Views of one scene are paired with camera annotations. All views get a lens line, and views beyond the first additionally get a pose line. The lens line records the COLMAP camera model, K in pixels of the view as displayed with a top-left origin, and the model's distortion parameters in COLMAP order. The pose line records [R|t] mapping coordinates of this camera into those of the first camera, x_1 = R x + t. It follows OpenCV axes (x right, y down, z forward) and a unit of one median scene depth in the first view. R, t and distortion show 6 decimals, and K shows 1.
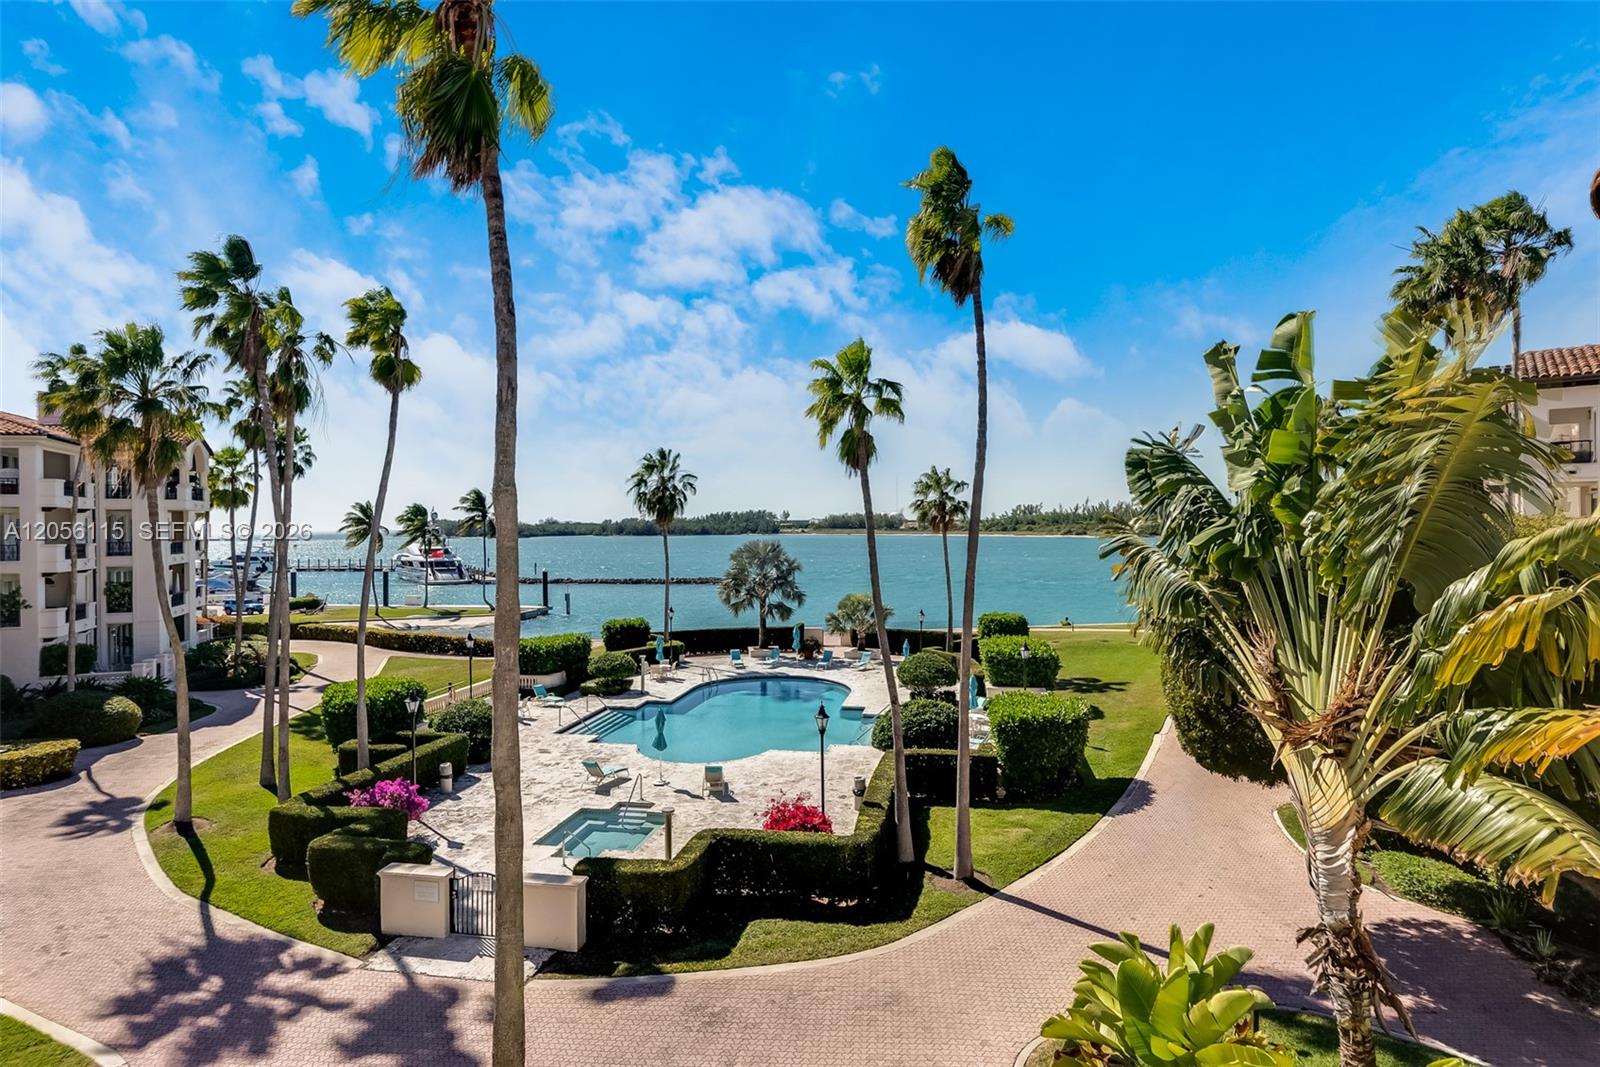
lens RADIAL K [[816.1, 0, 822.4], [0, 816.1, 530.5], [0, 0, 1]] dist [0.002913, 0.000294]
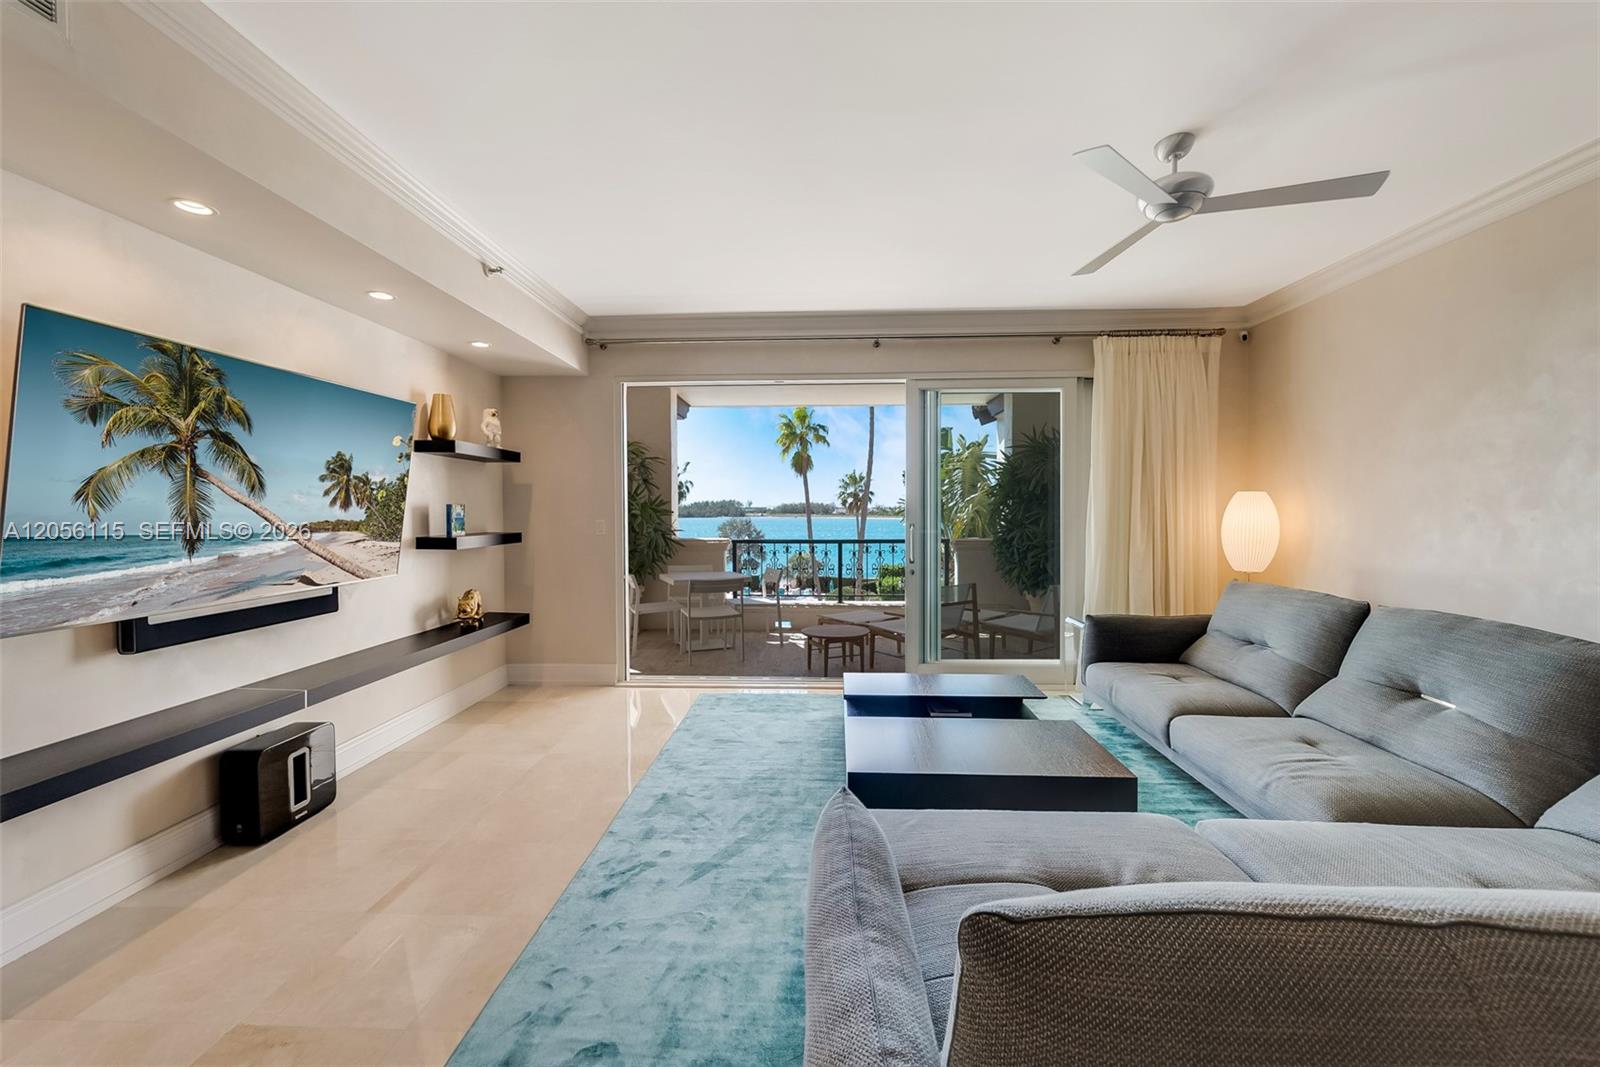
lens RADIAL K [[616.0, 0, 806.5], [0, 616.0, 521.6], [0, 0, 1]] dist [-0.001186, -0.000128]
pose [[0.998739, 0.003007, 0.050108, -0.006841], [-0.003466, 0.999953, 0.009083, 0.008507], [-0.050078, -0.009245, 0.998703, -0.169865]]
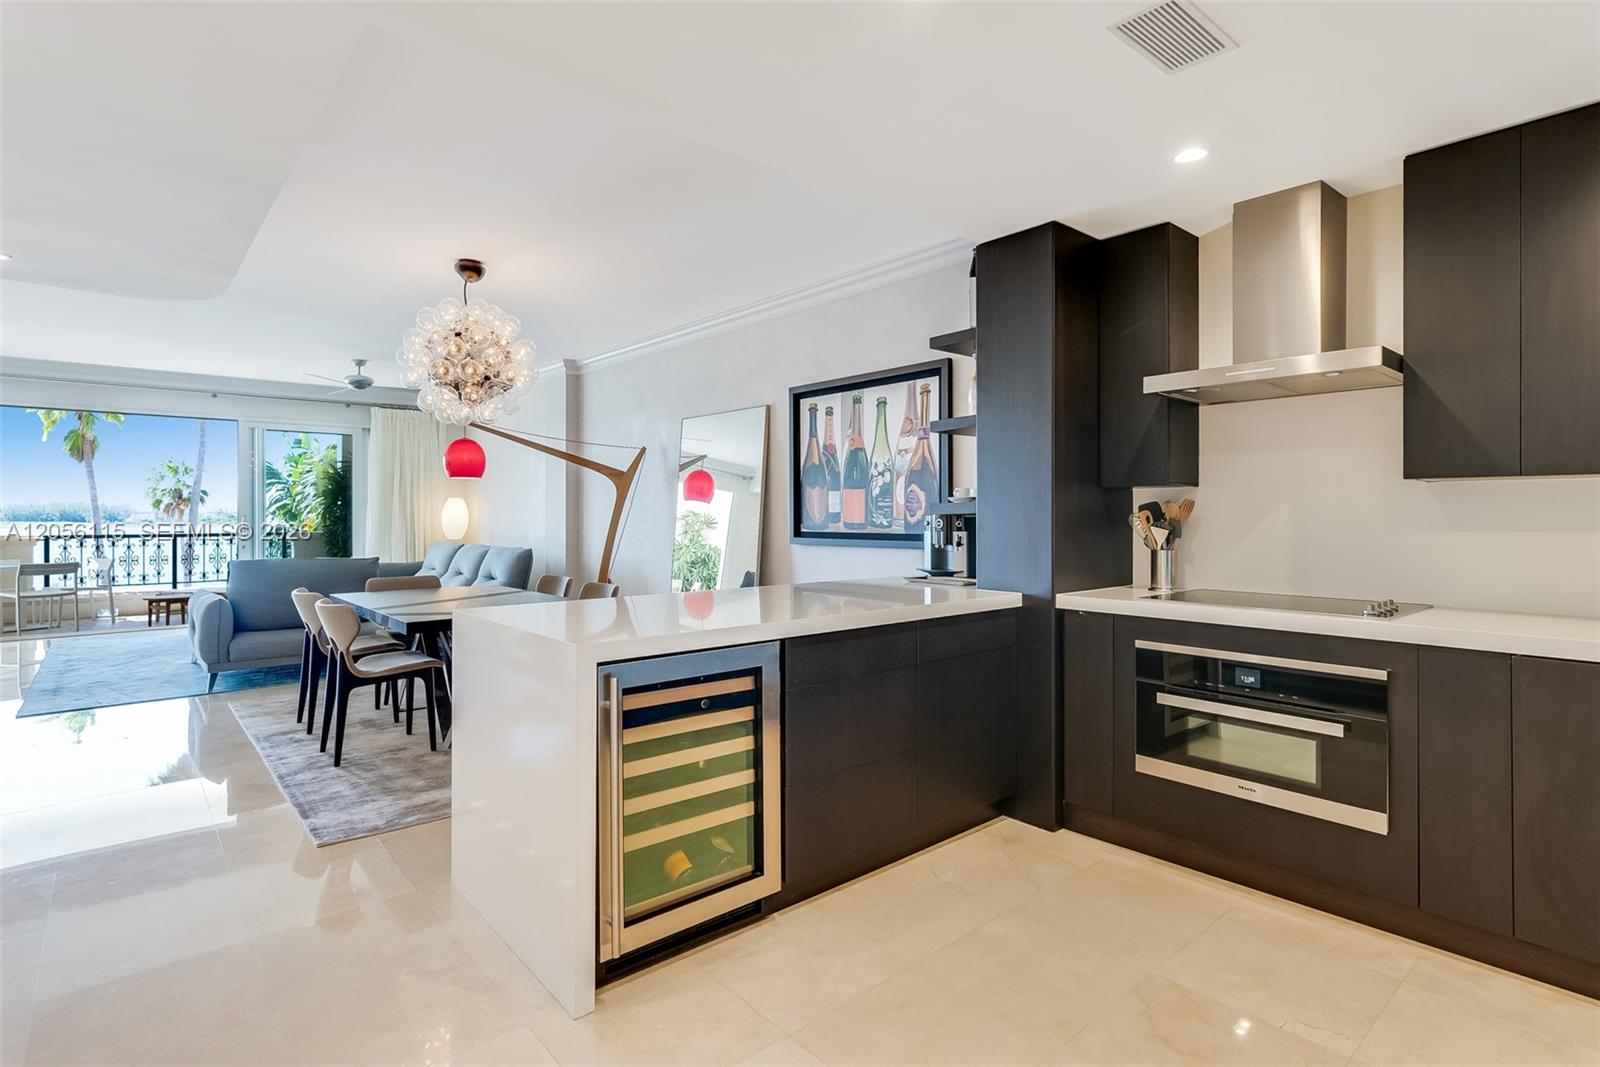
lens RADIAL K [[795.9, 0, 806.4], [0, 795.9, 518.1], [0, 0, 1]] dist [0.002075, 0.000229]
pose [[0.695326, 0.002021, 0.718692, -0.030529], [0.003824, 0.999971, -0.006512, 0.012297], [-0.718684, 0.007276, 0.695298, -0.314660]]
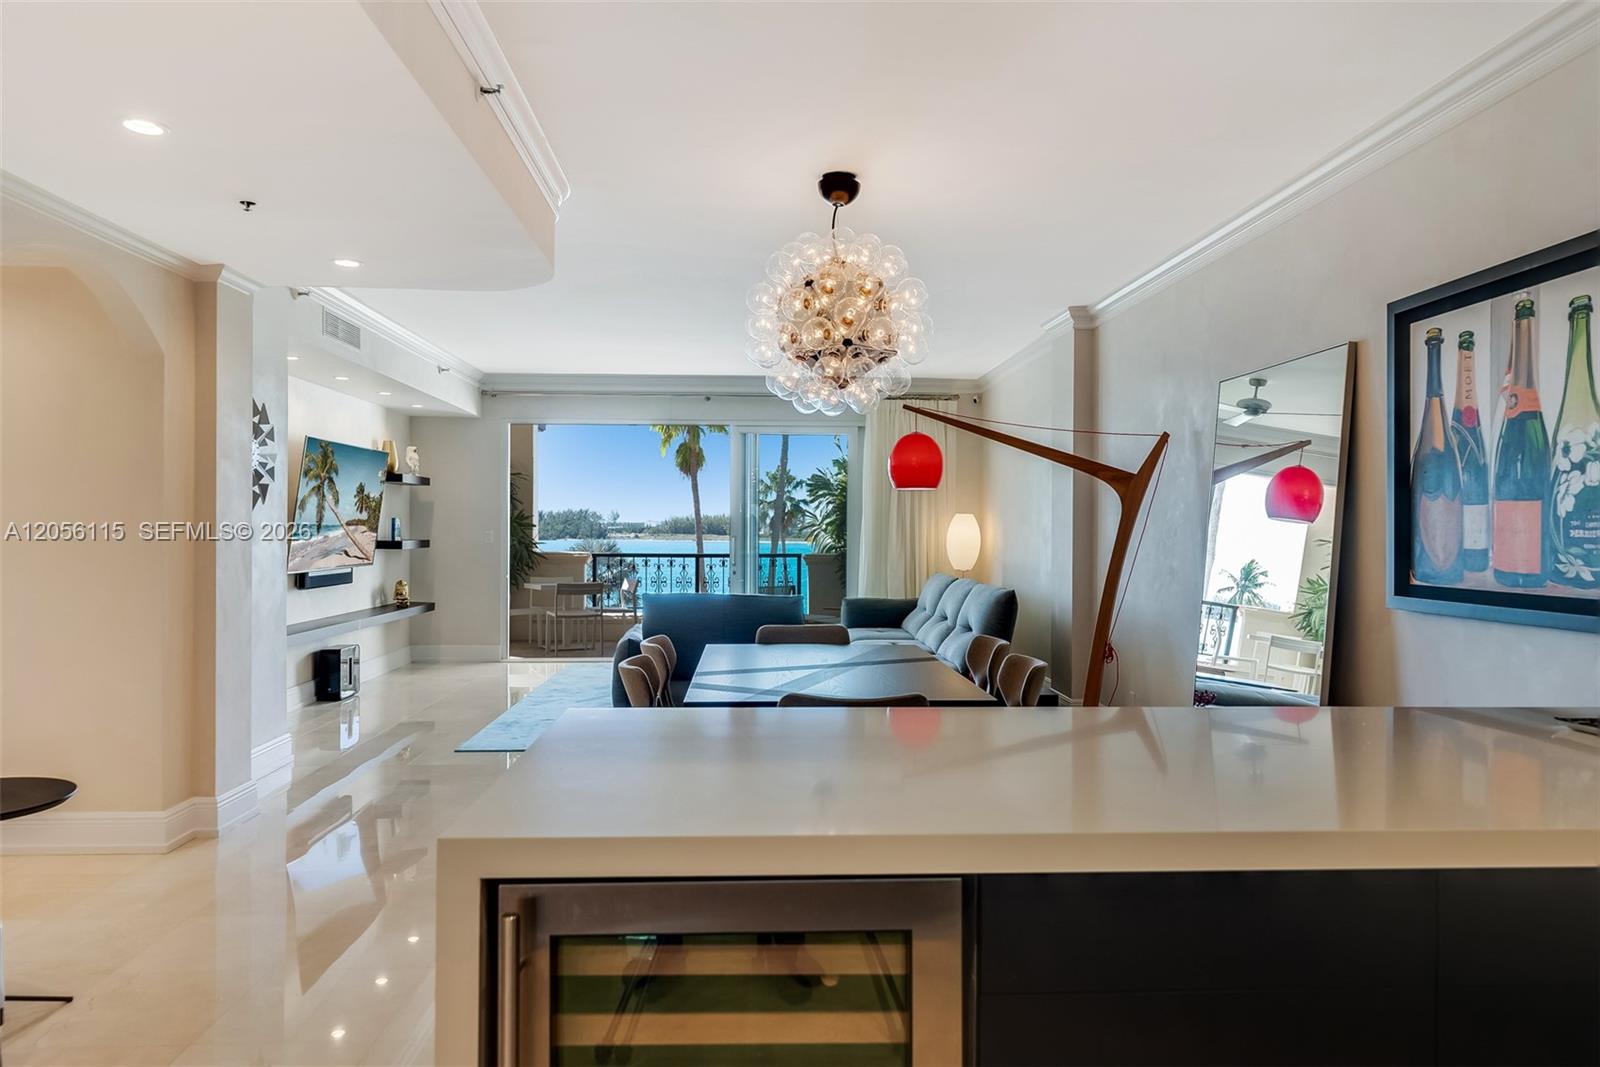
lens RADIAL K [[1075.1, 0, 796.7], [0, 1075.1, 534.5], [0, 0, 1]] dist [-0.003065, 0.000999]
pose [[0.992054, 0.011702, 0.125267, 0.000313], [-0.011180, 0.999926, -0.004870, 0.010535], [-0.125315, 0.003431, 0.992111, -0.305610]]
